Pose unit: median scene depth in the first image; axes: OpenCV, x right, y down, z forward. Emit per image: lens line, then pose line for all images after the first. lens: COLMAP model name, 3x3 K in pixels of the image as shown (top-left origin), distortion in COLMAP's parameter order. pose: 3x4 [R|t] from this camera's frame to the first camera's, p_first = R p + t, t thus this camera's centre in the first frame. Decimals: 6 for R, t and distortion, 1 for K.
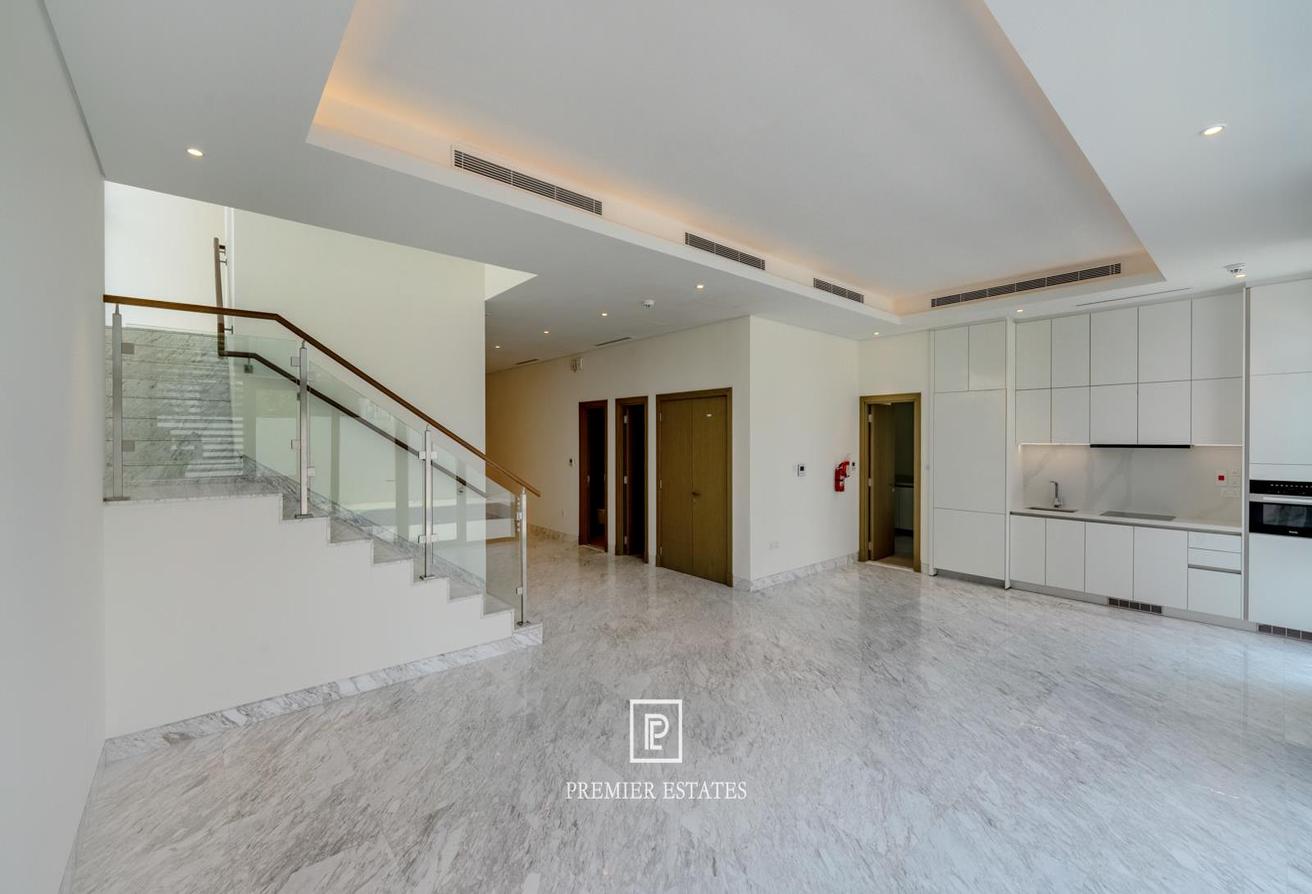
lens RADIAL K [[535.9, 0, 662.4], [0, 535.9, 440.9], [0, 0, 1]] dist [-0.001814, -0.000513]
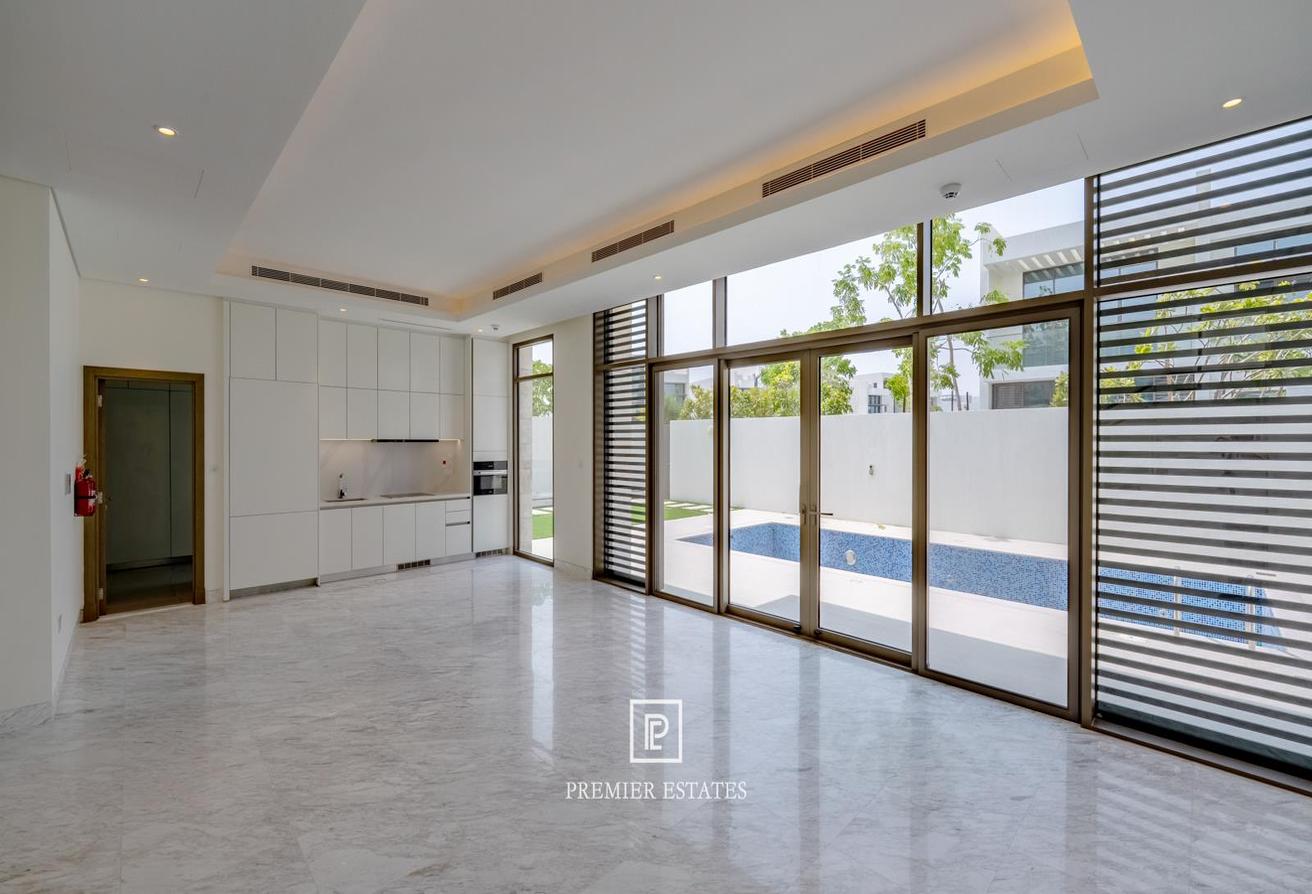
lens RADIAL K [[535.9, 0, 652.6], [0, 535.9, 445.6], [0, 0, 1]] dist [-0.001814, -0.000513]
pose [[-0.057150, -0.011976, 0.998294, -0.446371], [-0.003721, 0.999924, 0.011783, 0.004034], [-0.998359, -0.003042, -0.057190, 0.515499]]
